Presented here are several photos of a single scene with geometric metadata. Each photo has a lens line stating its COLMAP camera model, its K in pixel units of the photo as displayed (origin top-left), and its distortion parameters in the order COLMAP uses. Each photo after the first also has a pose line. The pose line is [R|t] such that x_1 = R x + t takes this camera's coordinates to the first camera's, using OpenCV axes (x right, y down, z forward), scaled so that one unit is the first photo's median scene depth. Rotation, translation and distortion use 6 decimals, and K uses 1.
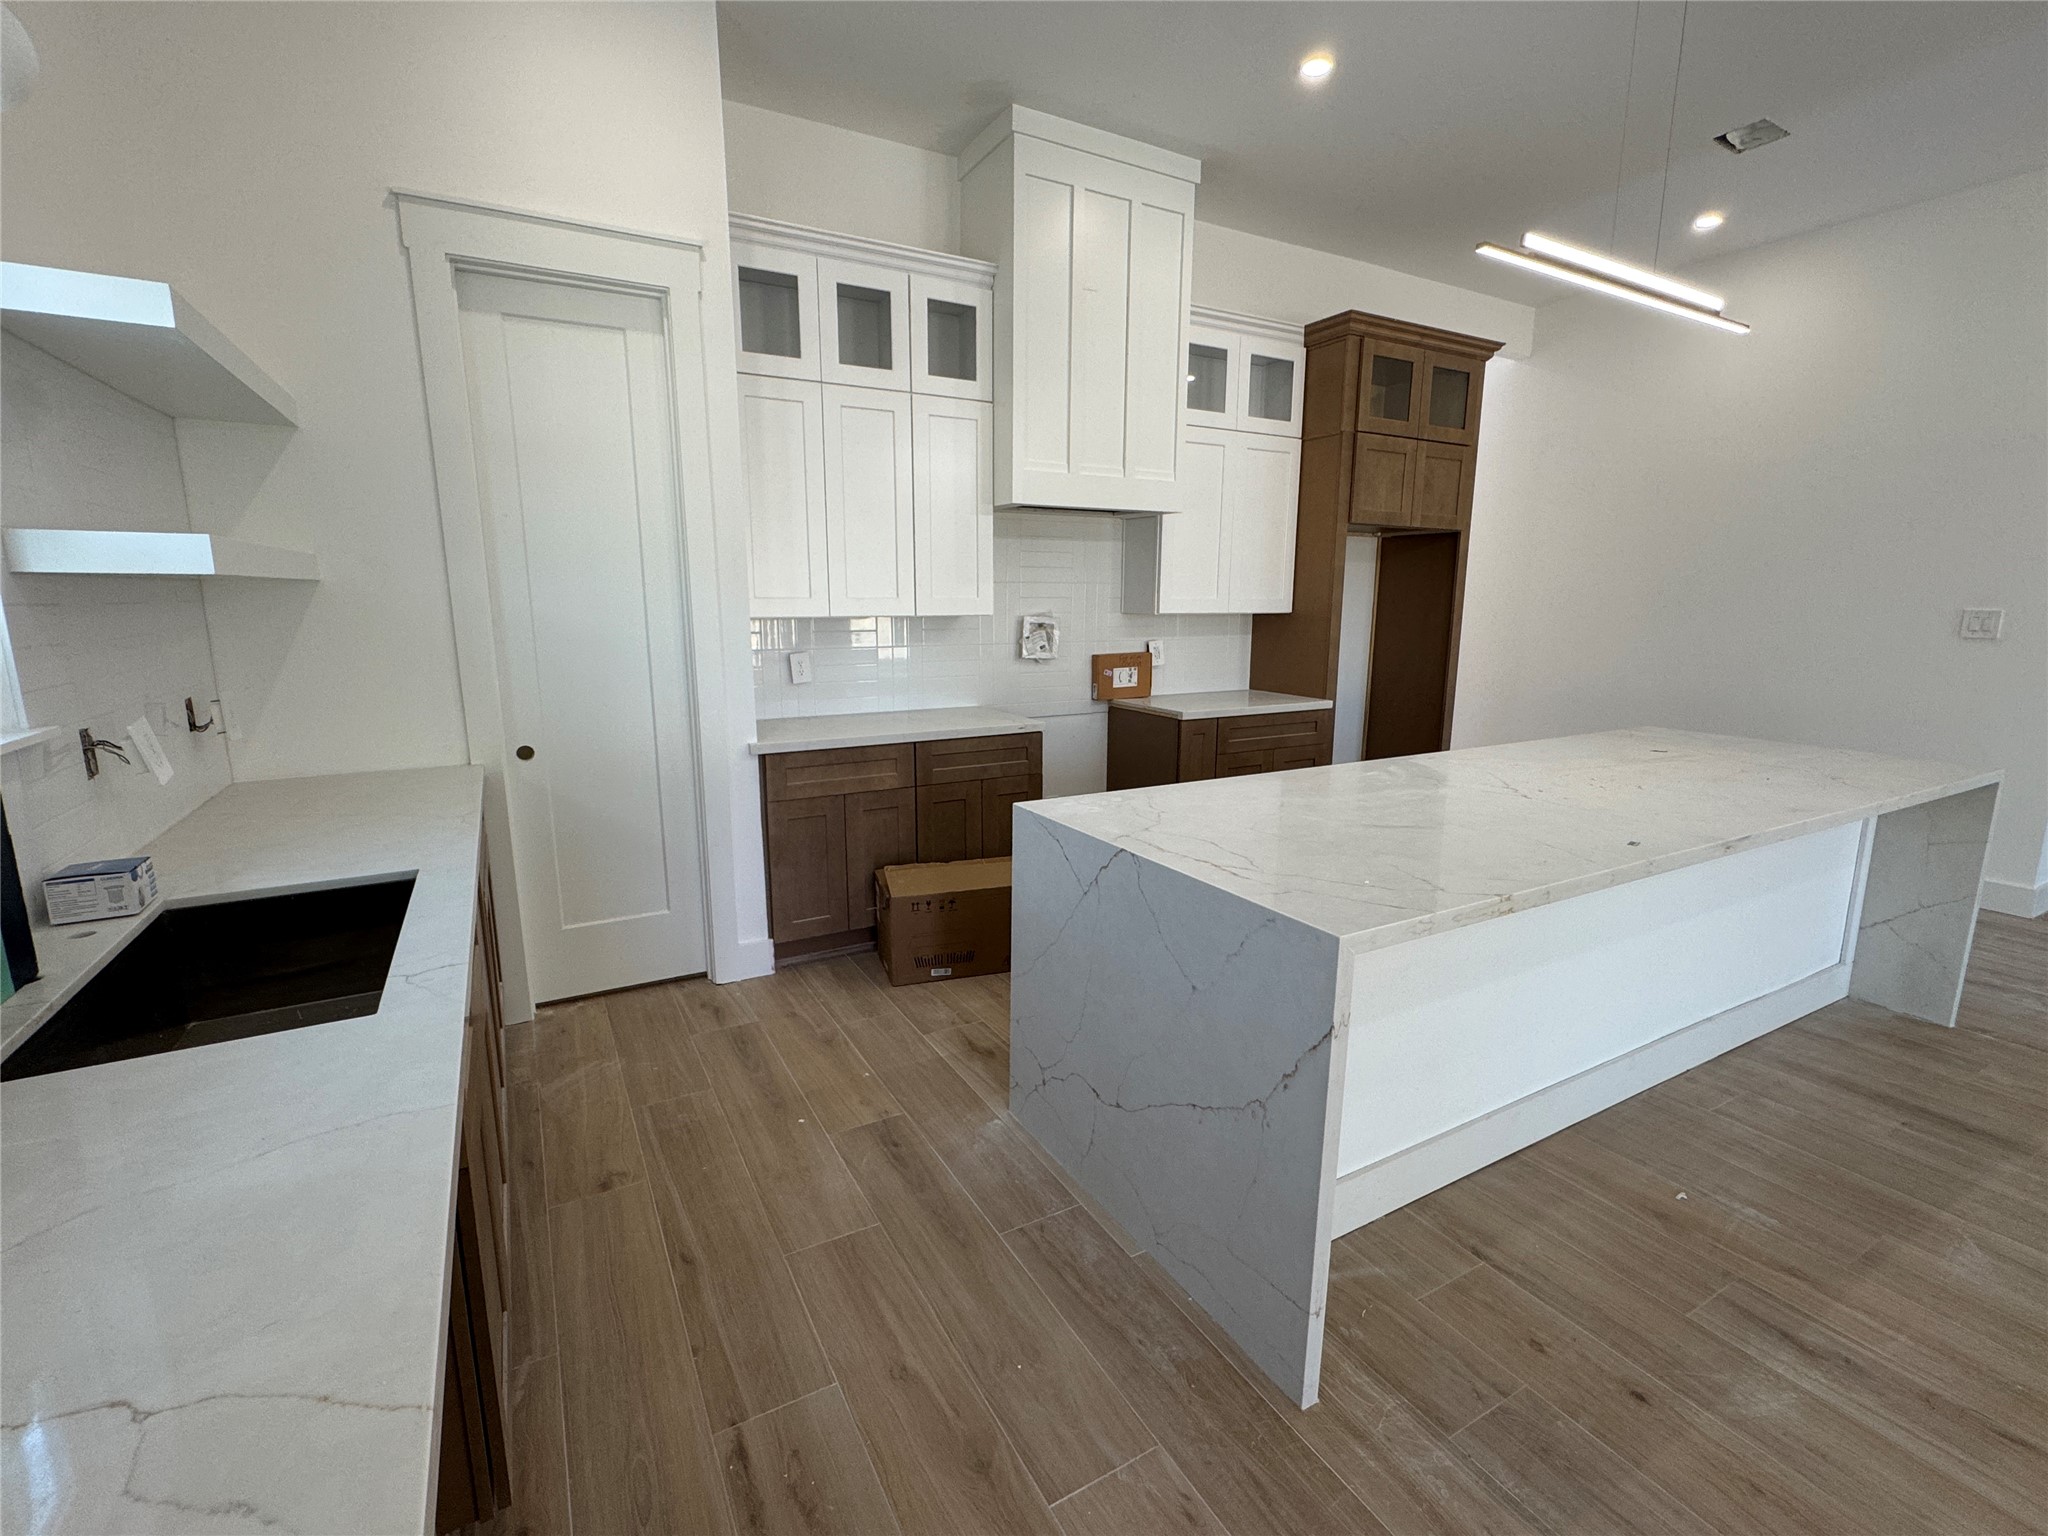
lens RADIAL K [[919.9, 0, 1024.0], [0, 919.9, 768.0], [0, 0, 1]] dist [-0.001803, -0.000061]
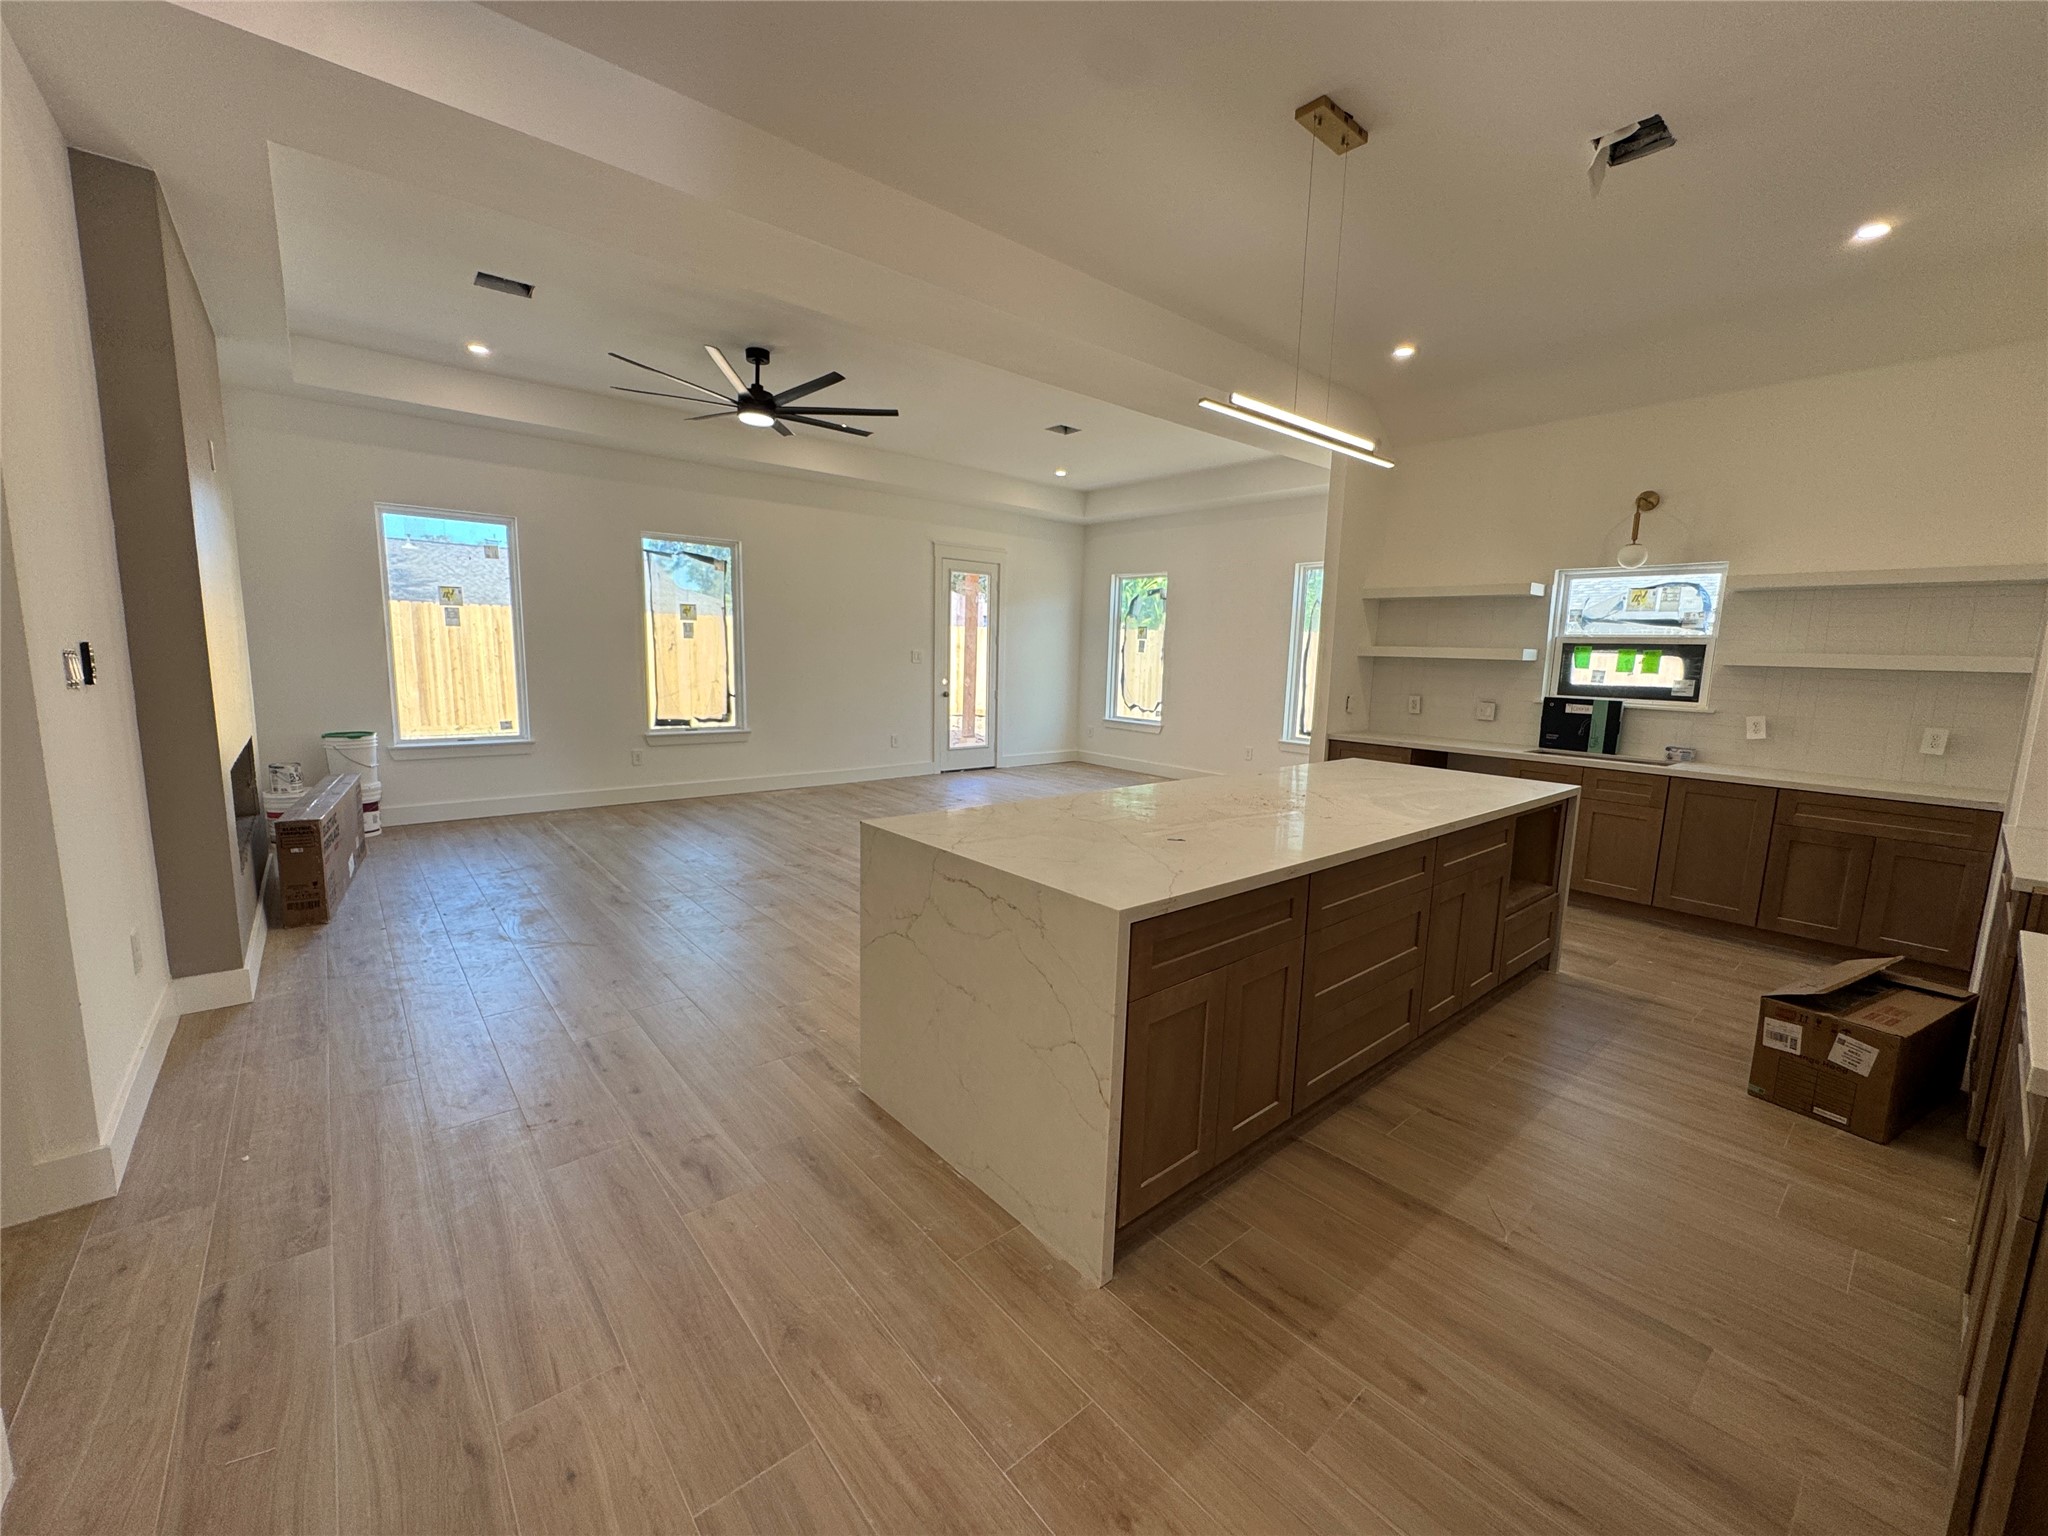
lens RADIAL K [[817.1, 0, 1027.4], [0, 817.1, 767.6], [0, 0, 1]] dist [-0.001123, 0.000043]
pose [[-0.980481, -0.003375, -0.196587, 1.185538], [-0.067240, 0.945322, 0.319131, -0.374805], [0.184761, 0.326120, -0.927097, 2.001262]]
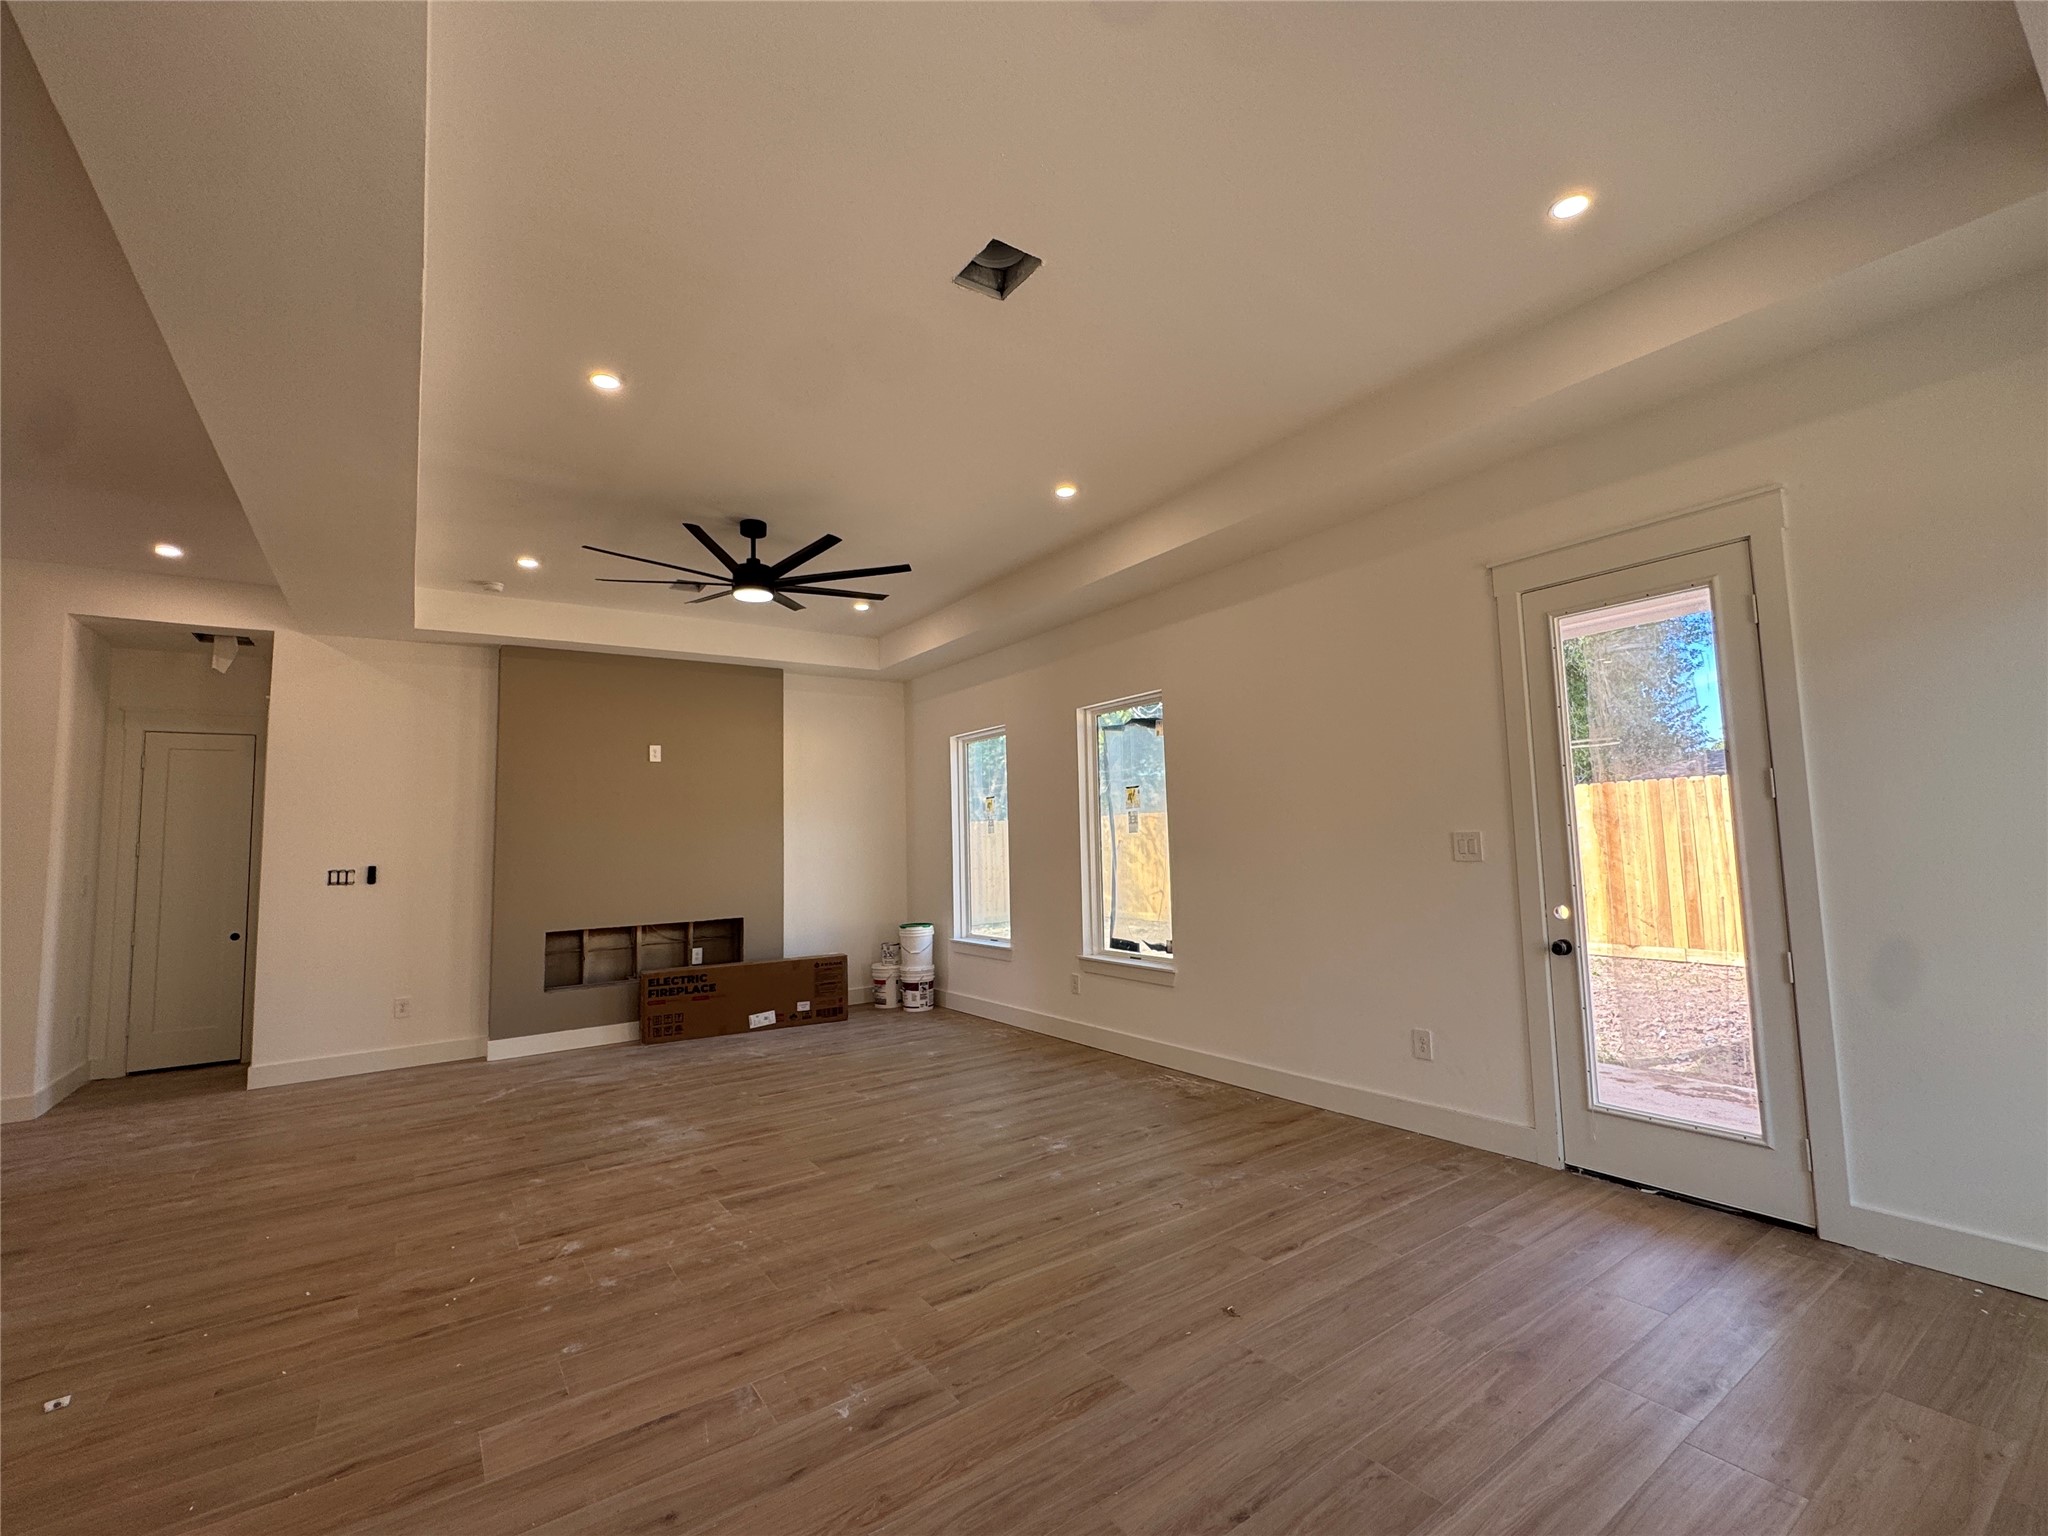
lens RADIAL K [[881.4, 0, 1020.3], [0, 881.4, 763.1], [0, 0, 1]] dist [-0.001968, -0.000410]
pose [[-0.095279, 0.088204, 0.991535, -0.411185], [0.213558, 0.974686, -0.066184, 0.088545], [-0.972273, 0.205445, -0.111703, -0.433742]]
